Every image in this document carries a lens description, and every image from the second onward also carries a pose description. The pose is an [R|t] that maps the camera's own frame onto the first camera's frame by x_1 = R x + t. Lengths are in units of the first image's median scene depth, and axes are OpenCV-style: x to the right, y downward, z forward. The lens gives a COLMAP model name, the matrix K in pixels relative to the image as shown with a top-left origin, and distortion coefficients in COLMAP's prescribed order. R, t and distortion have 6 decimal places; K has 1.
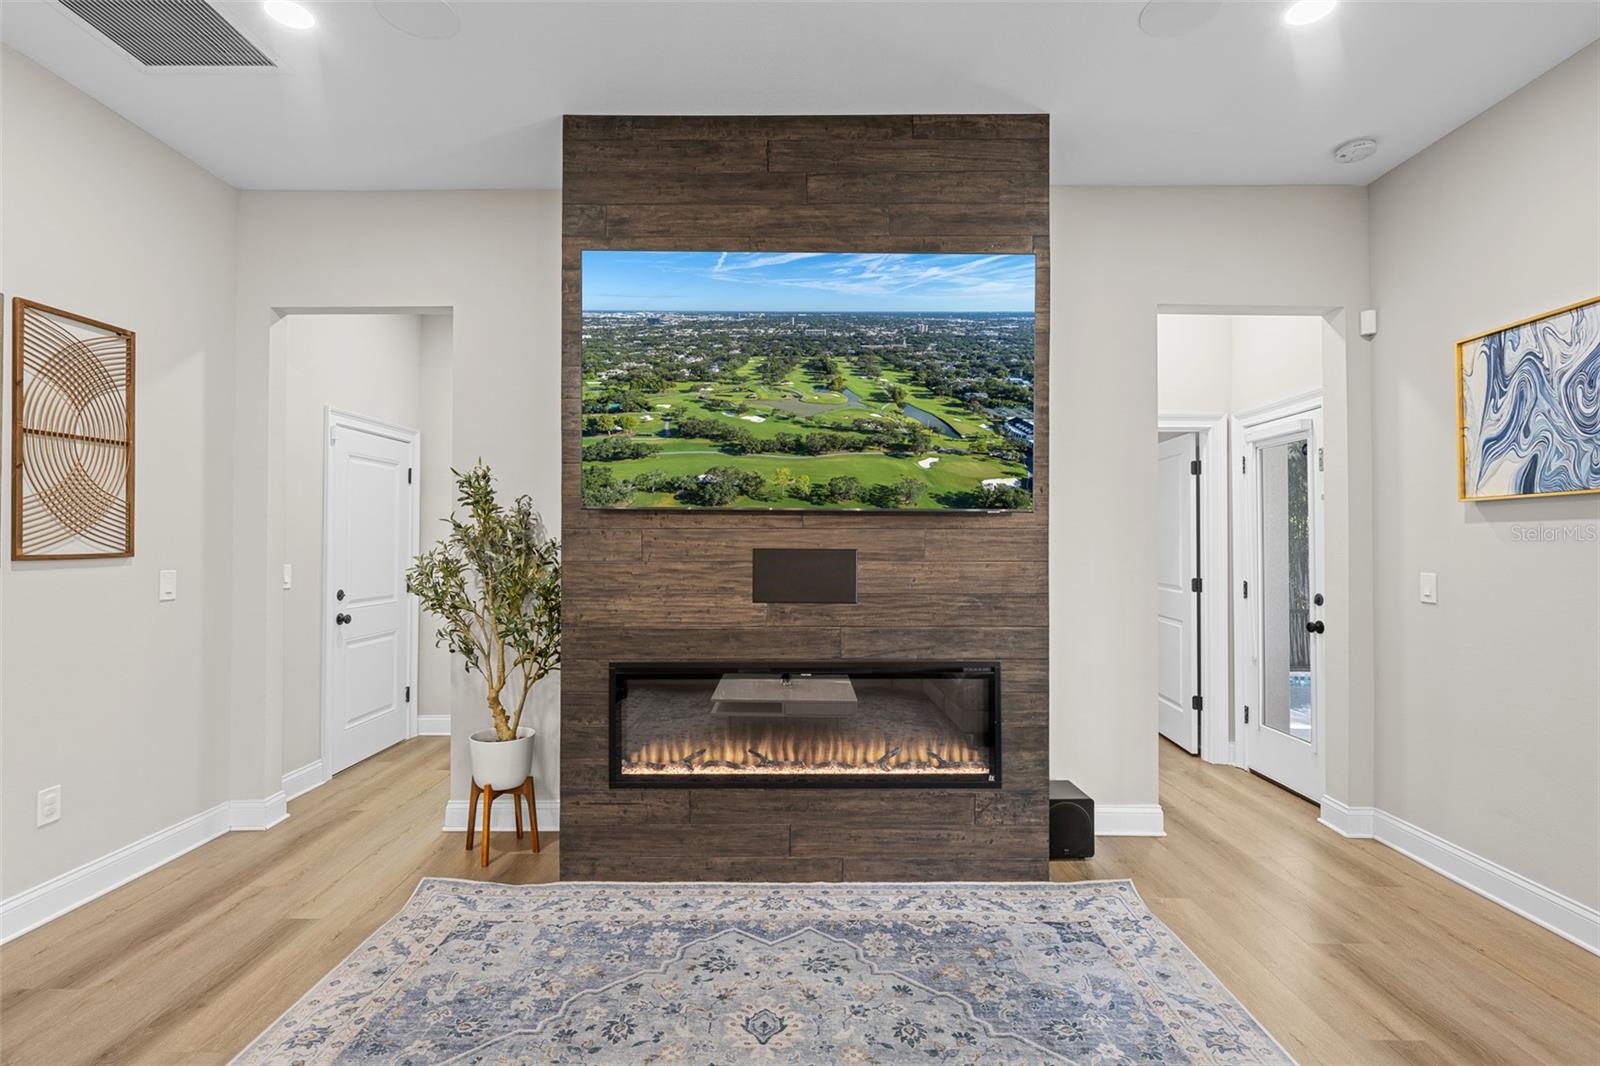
lens RADIAL K [[722.5, 0, 800.0], [0, 722.5, 533.0], [0, 0, 1]] dist [-0.001615, 0.000068]
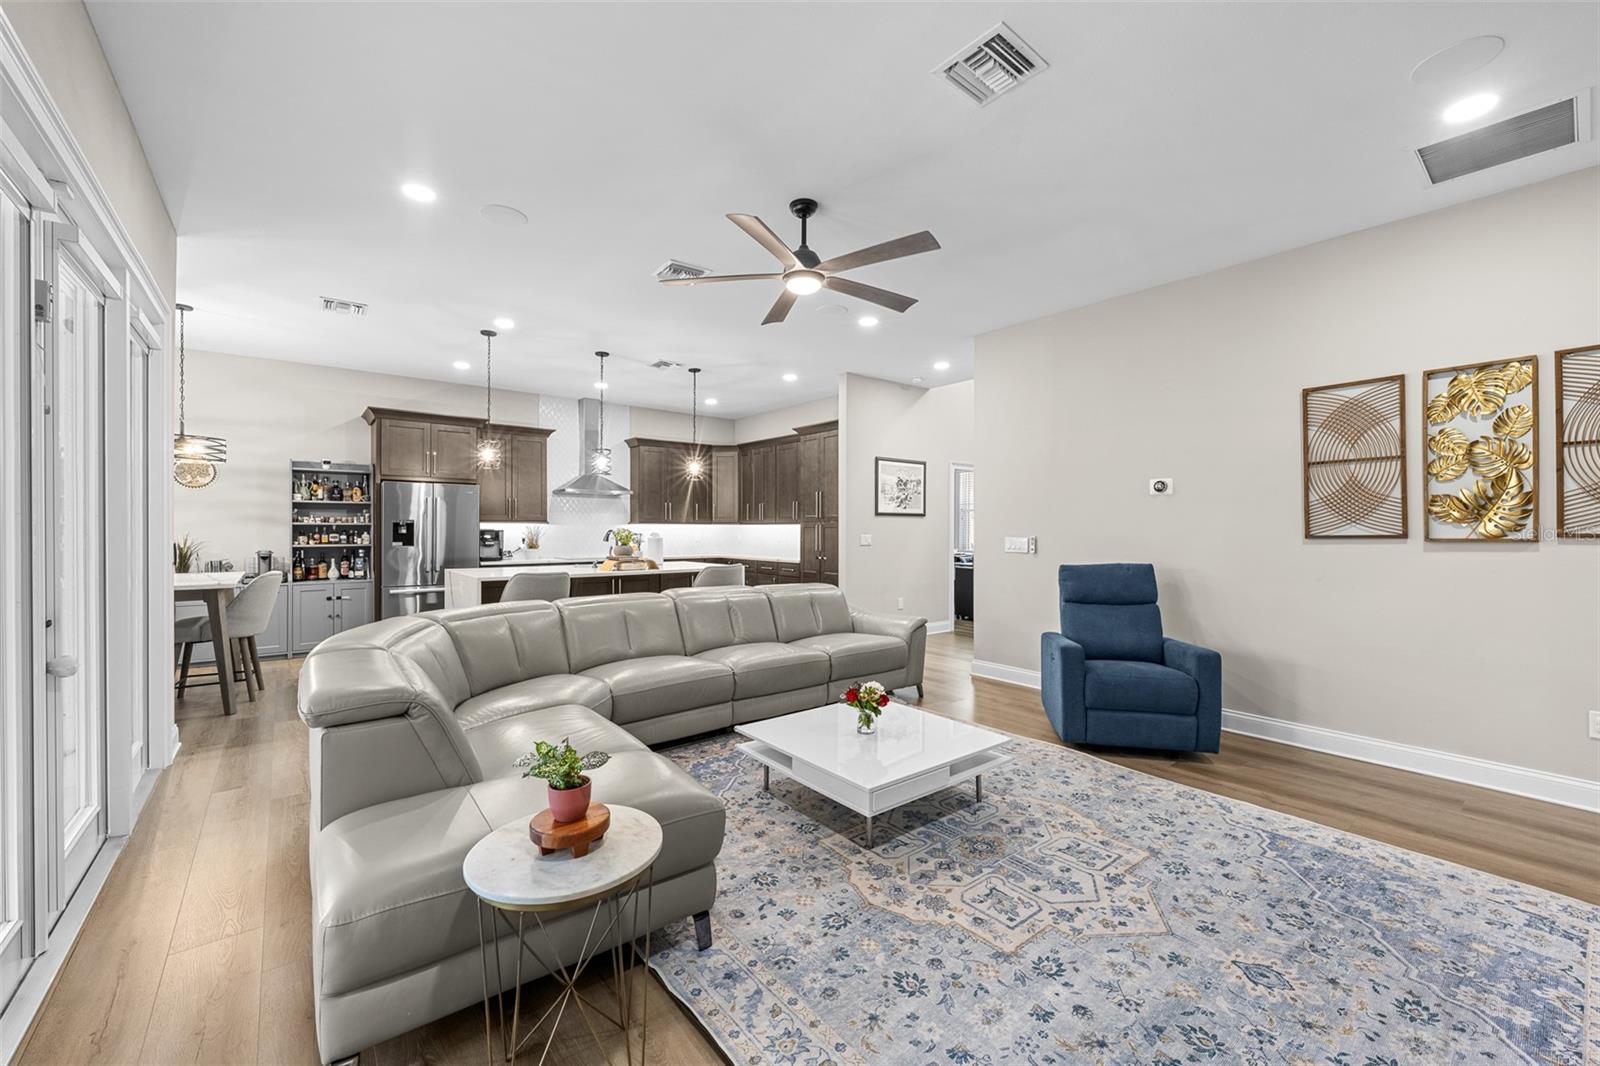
lens RADIAL K [[636.7, 0, 800.0], [0, 636.7, 533.0], [0, 0, 1]] dist [-0.000062, 0.000140]
pose [[-0.764281, 0.002418, -0.644879, 0.751997], [0.007872, 0.999953, -0.005581, 0.031548], [0.644835, -0.009342, -0.764265, 0.912577]]
